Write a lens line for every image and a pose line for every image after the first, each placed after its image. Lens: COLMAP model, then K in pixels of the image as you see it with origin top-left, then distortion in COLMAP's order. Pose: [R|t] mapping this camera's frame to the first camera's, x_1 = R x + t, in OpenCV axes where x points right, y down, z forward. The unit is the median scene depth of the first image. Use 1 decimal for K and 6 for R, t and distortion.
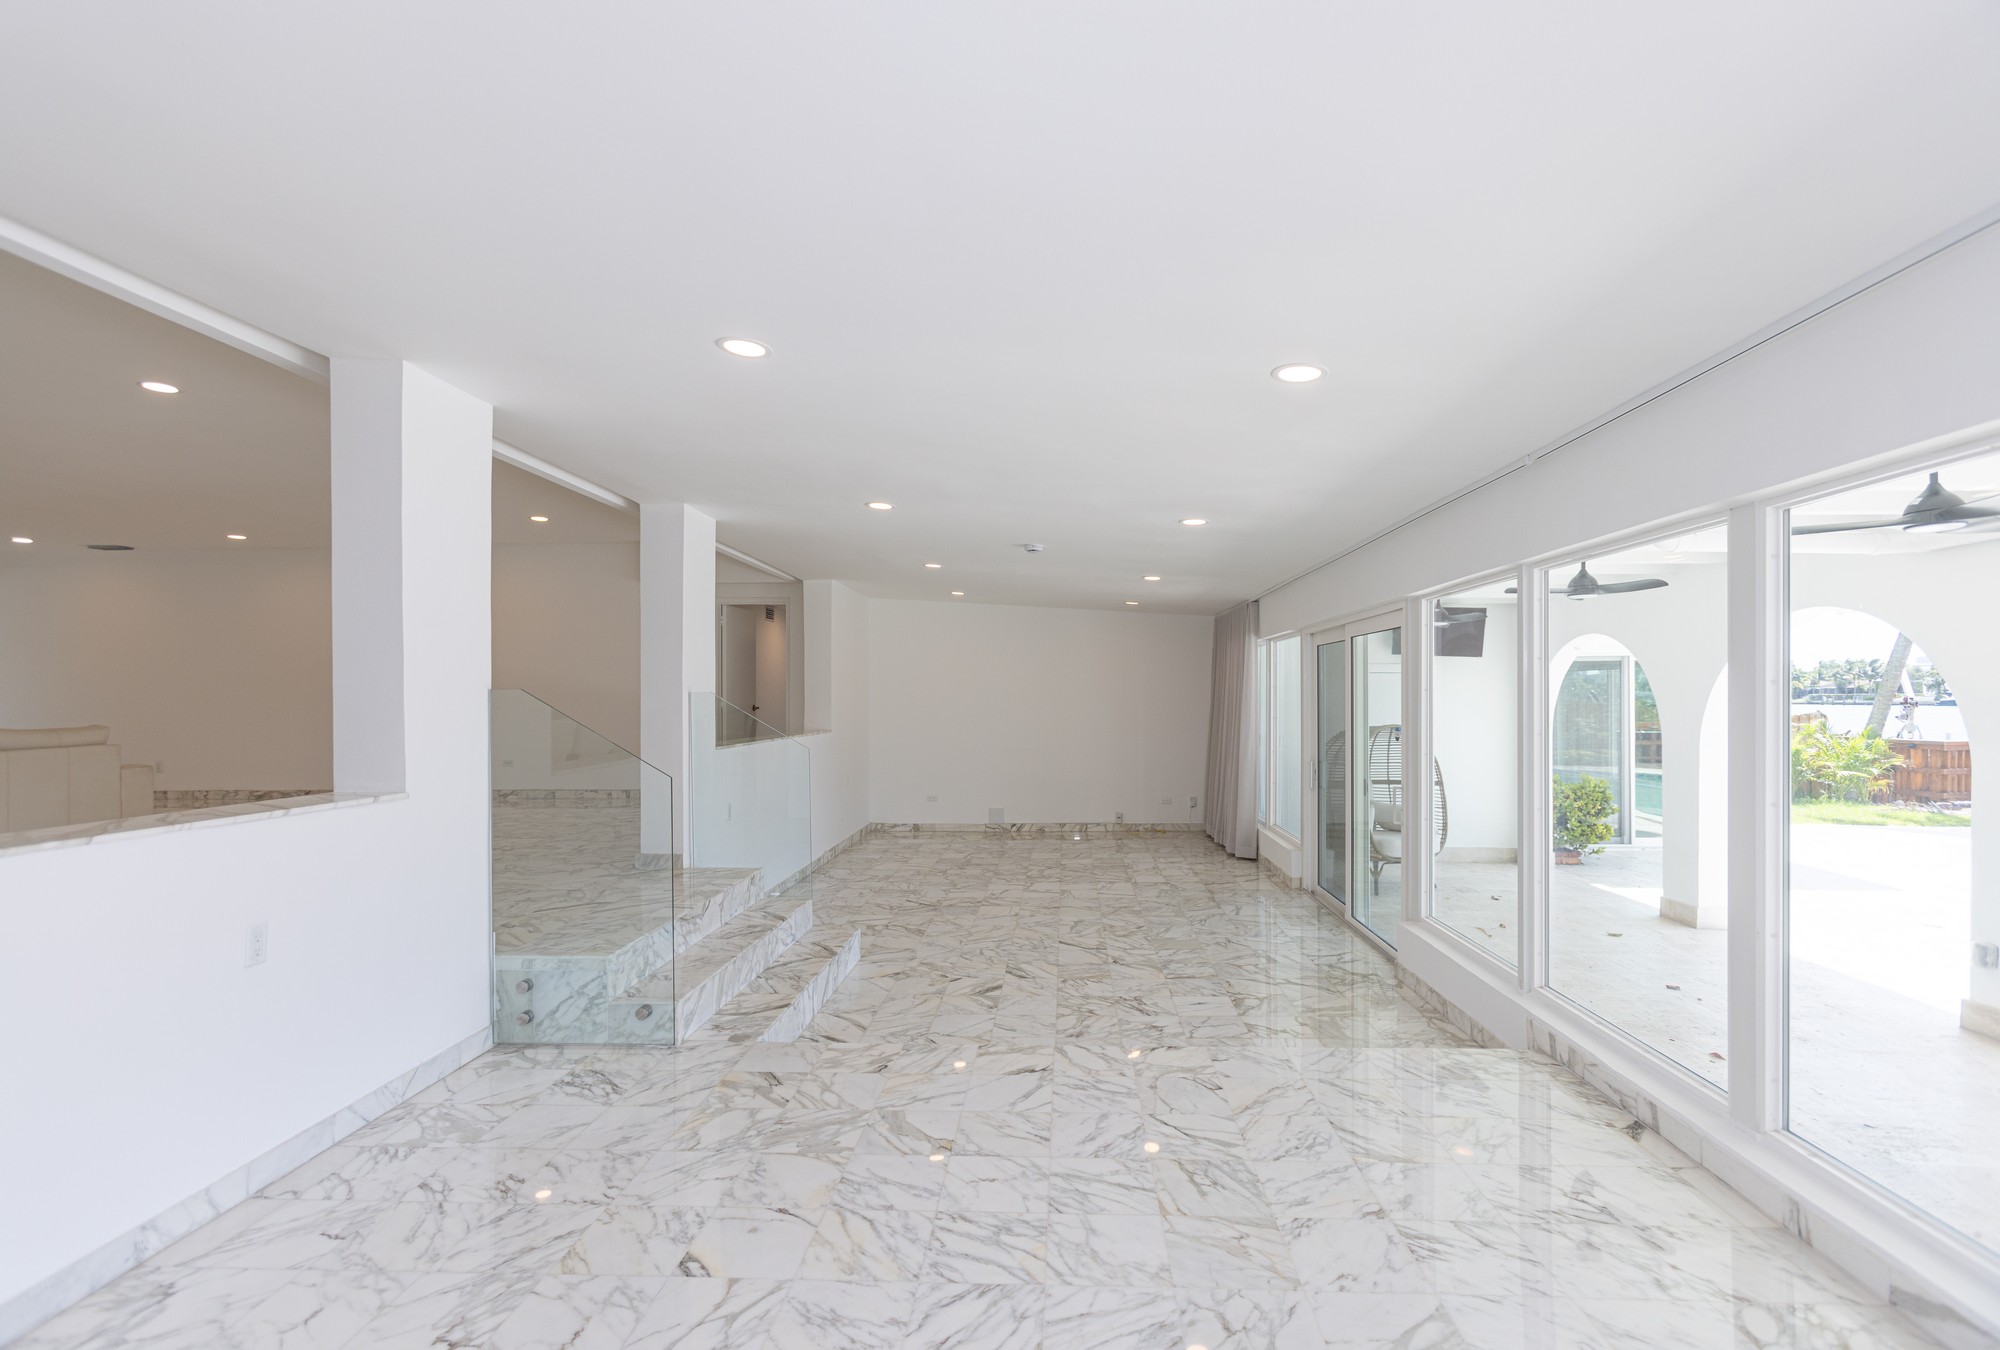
lens RADIAL K [[928.4, 0, 961.5], [0, 928.4, 666.3], [0, 0, 1]] dist [0.025953, 0.000128]
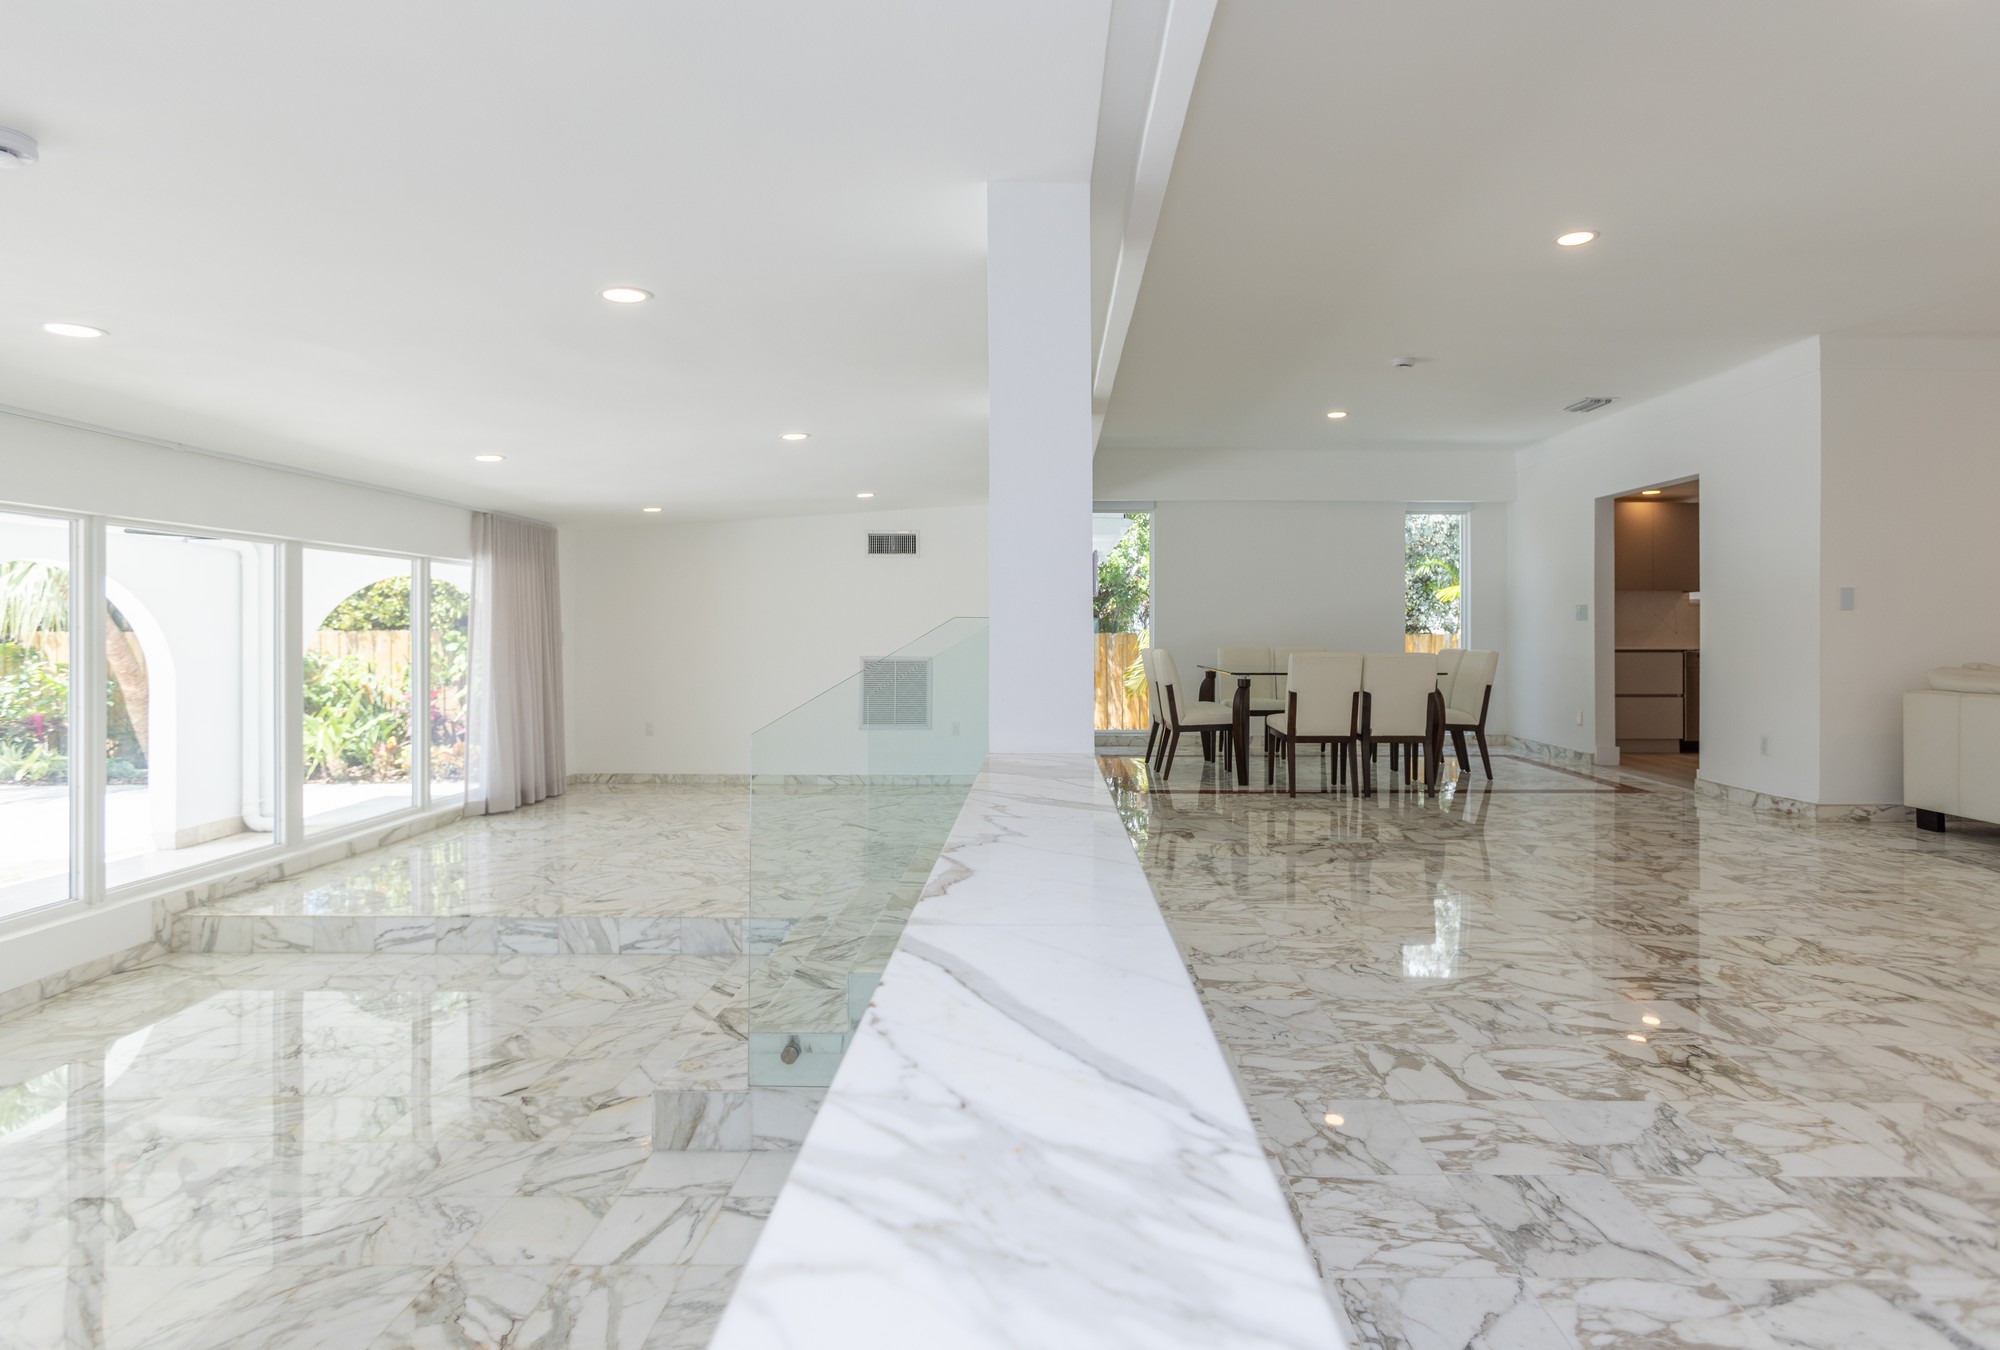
lens RADIAL K [[928.4, 0, 961.5], [0, 928.4, 666.3], [0, 0, 1]] dist [0.025953, 0.000128]
pose [[-0.999206, 0.002648, -0.039757, -0.277882], [0.002425, 0.999981, 0.005653, 0.052667], [0.039772, 0.005552, -0.999193, 1.635045]]
